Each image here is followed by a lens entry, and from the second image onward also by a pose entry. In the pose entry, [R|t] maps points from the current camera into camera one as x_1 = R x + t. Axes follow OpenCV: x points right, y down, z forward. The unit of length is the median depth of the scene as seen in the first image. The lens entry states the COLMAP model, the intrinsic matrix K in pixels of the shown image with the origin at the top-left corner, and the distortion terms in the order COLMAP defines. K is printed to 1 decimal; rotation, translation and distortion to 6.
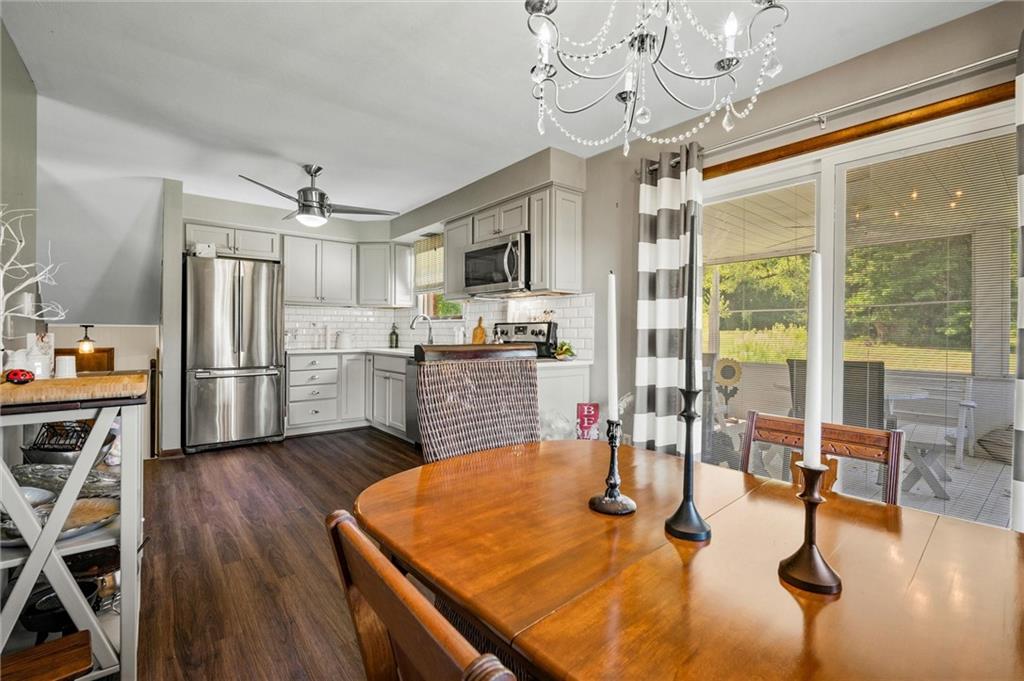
lens RADIAL K [[453.1, 0, 513.3], [0, 453.1, 330.0], [0, 0, 1]] dist [-0.004163, -0.000786]
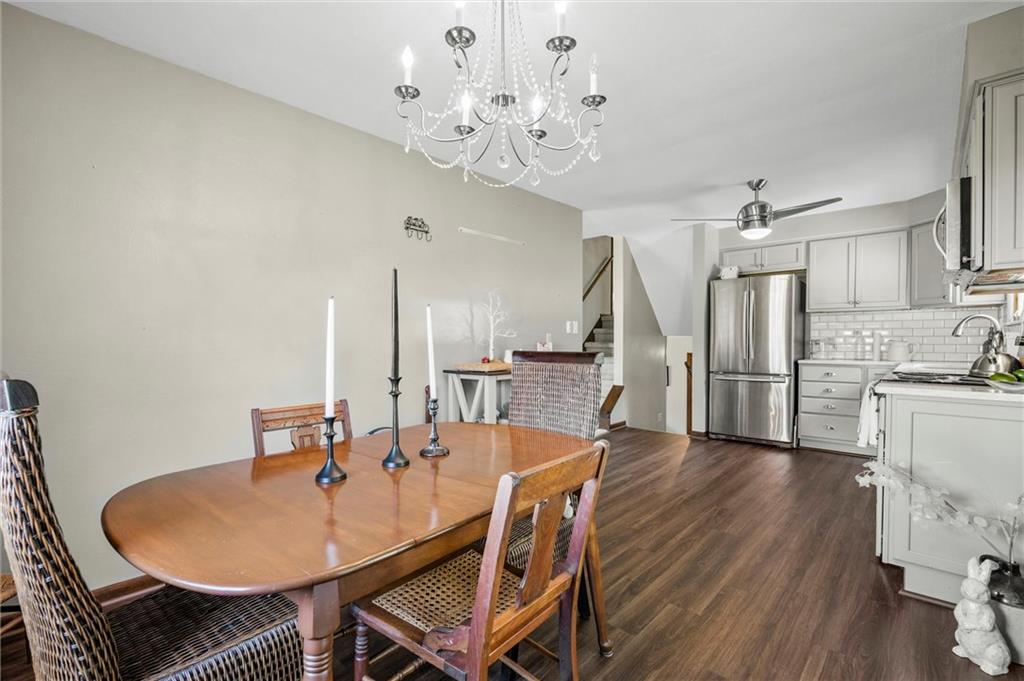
lens RADIAL K [[460.2, 0, 512.0], [0, 460.2, 340.5], [0, 0, 1]] dist [-0.000717, -0.000091]
pose [[0.153601, -0.004606, -0.988122, 0.504325], [0.009174, 0.999953, -0.003235, 0.000944], [0.988090, -0.008569, 0.153636, 0.284649]]
